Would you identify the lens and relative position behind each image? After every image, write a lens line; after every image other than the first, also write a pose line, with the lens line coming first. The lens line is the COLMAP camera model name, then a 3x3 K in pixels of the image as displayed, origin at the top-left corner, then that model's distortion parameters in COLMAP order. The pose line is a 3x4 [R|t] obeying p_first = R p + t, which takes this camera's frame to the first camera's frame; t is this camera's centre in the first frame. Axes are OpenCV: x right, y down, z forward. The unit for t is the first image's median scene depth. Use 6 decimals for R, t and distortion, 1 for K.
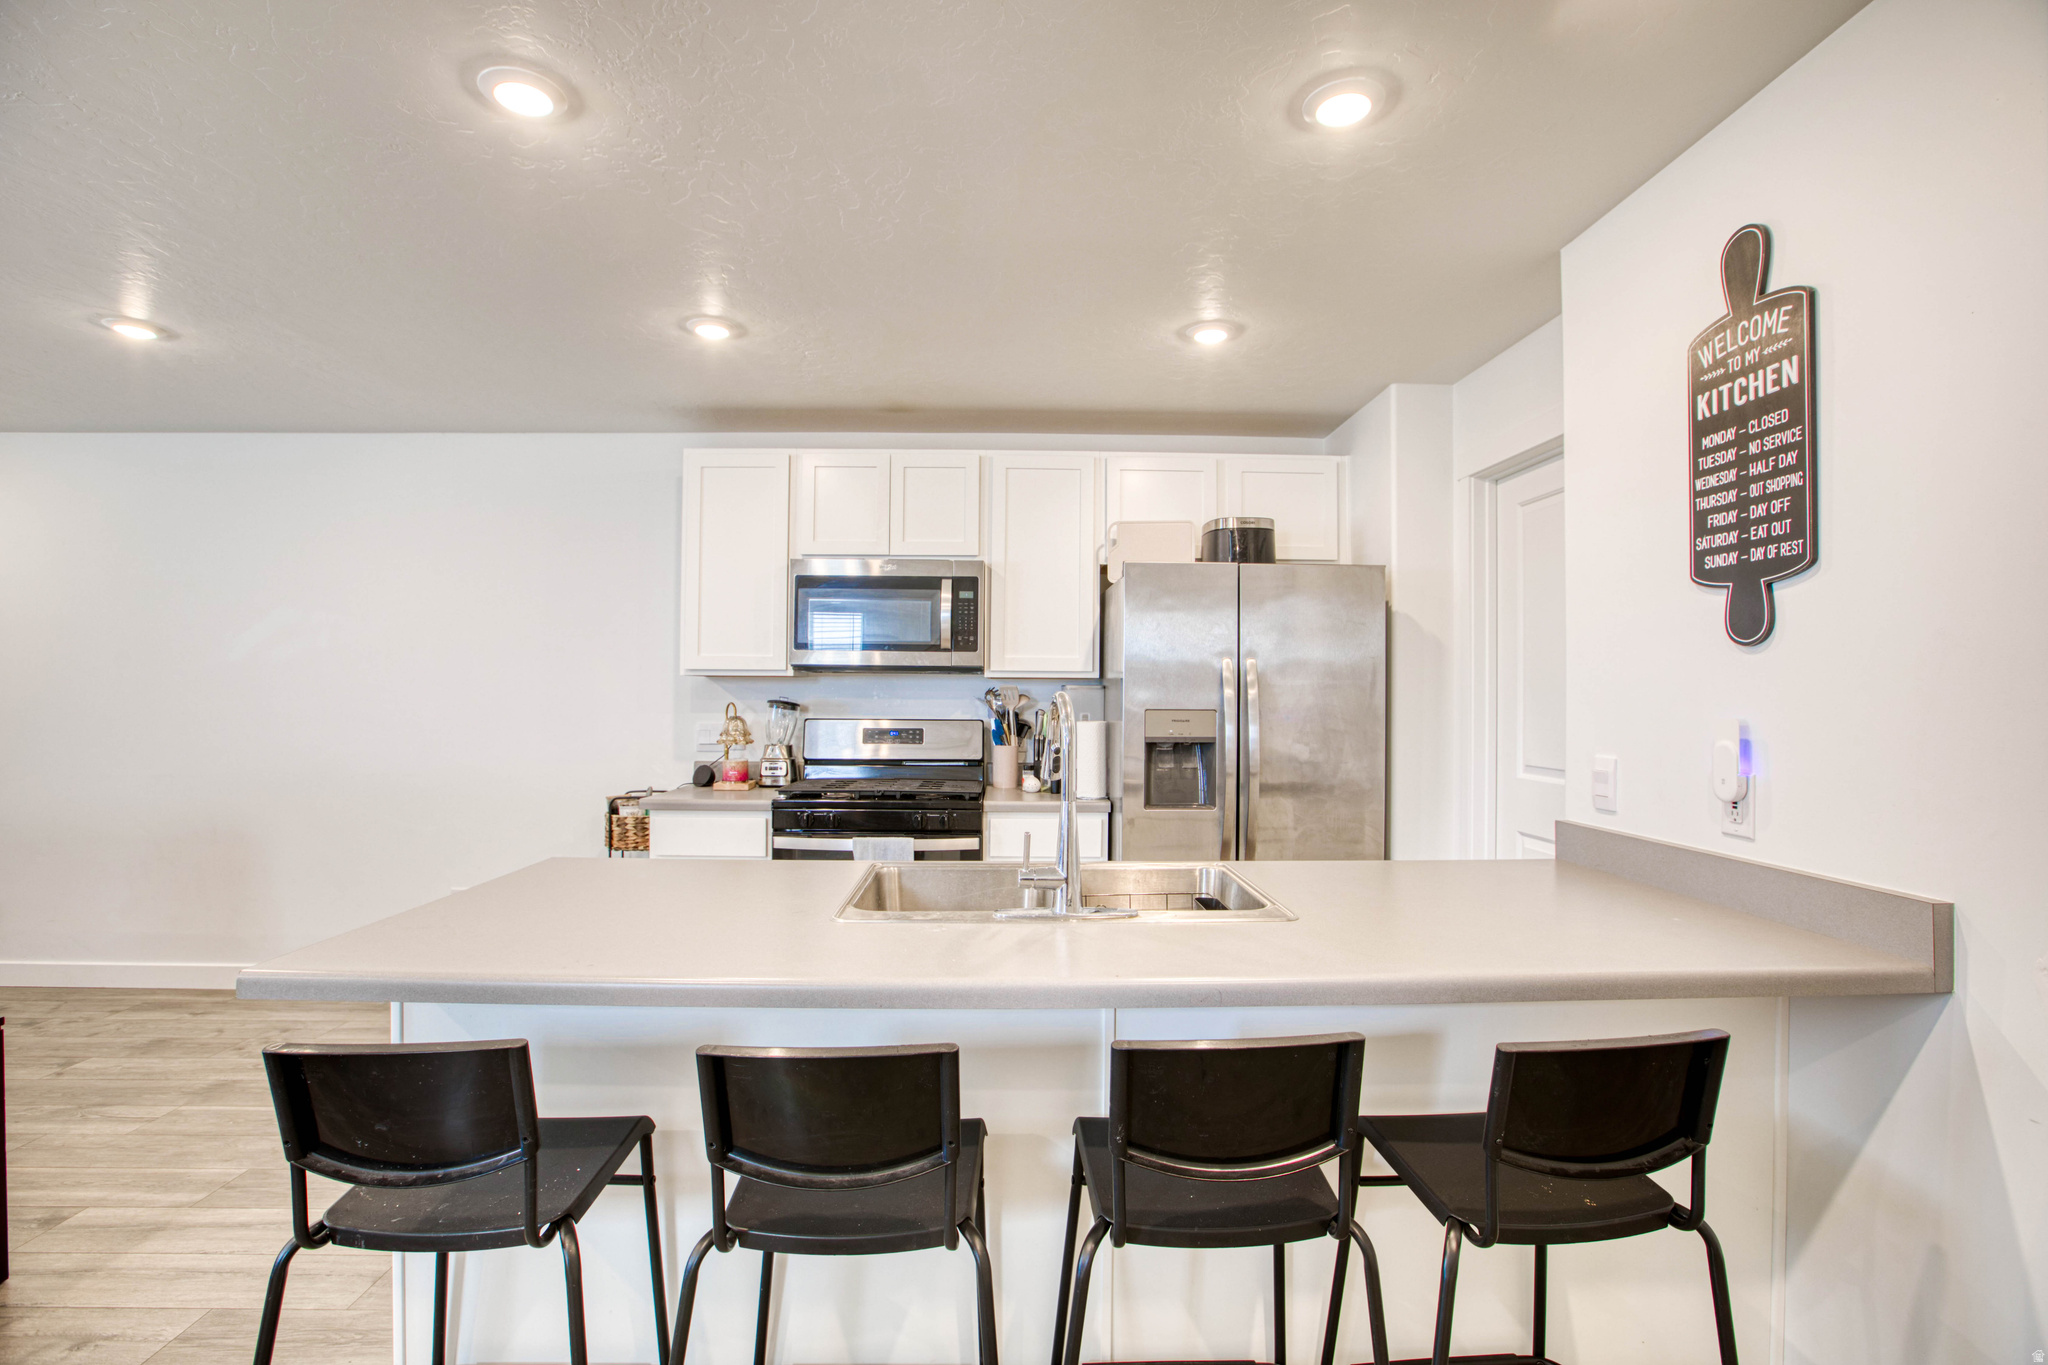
lens RADIAL K [[906.2, 0, 1022.2], [0, 906.2, 701.6], [0, 0, 1]] dist [-0.062598, 0.016642]
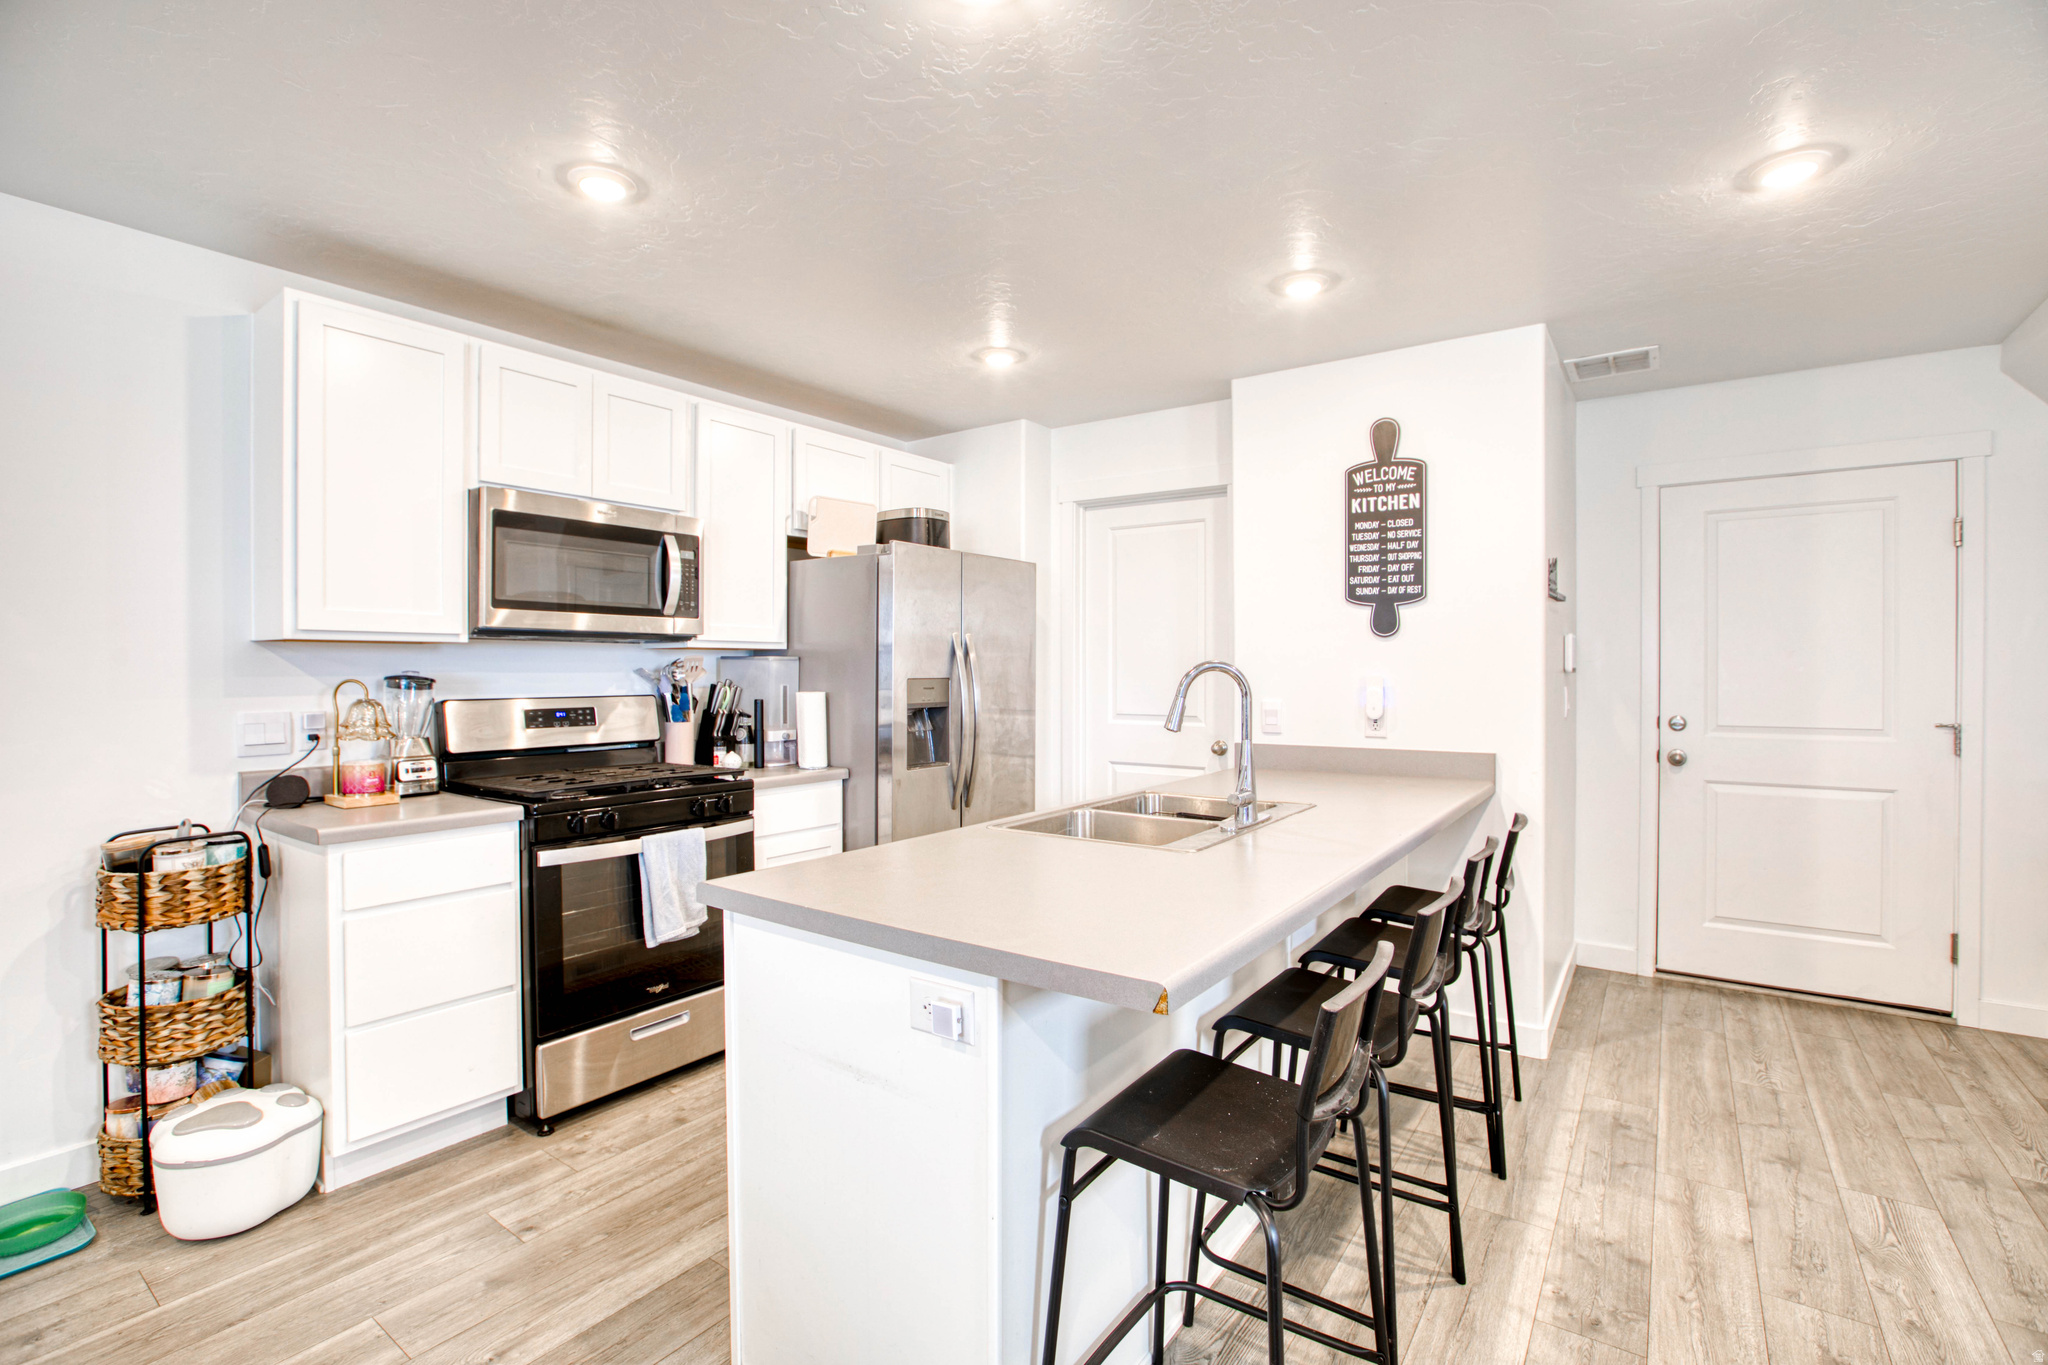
lens RADIAL K [[931.8, 0, 1023.4], [0, 931.8, 685.4], [0, 0, 1]] dist [-0.055375, 0.018714]
pose [[0.611951, -0.020996, 0.790617, -1.217827], [0.010894, 0.999776, 0.018119, -0.003505], [-0.790821, -0.002476, 0.612043, 0.371384]]
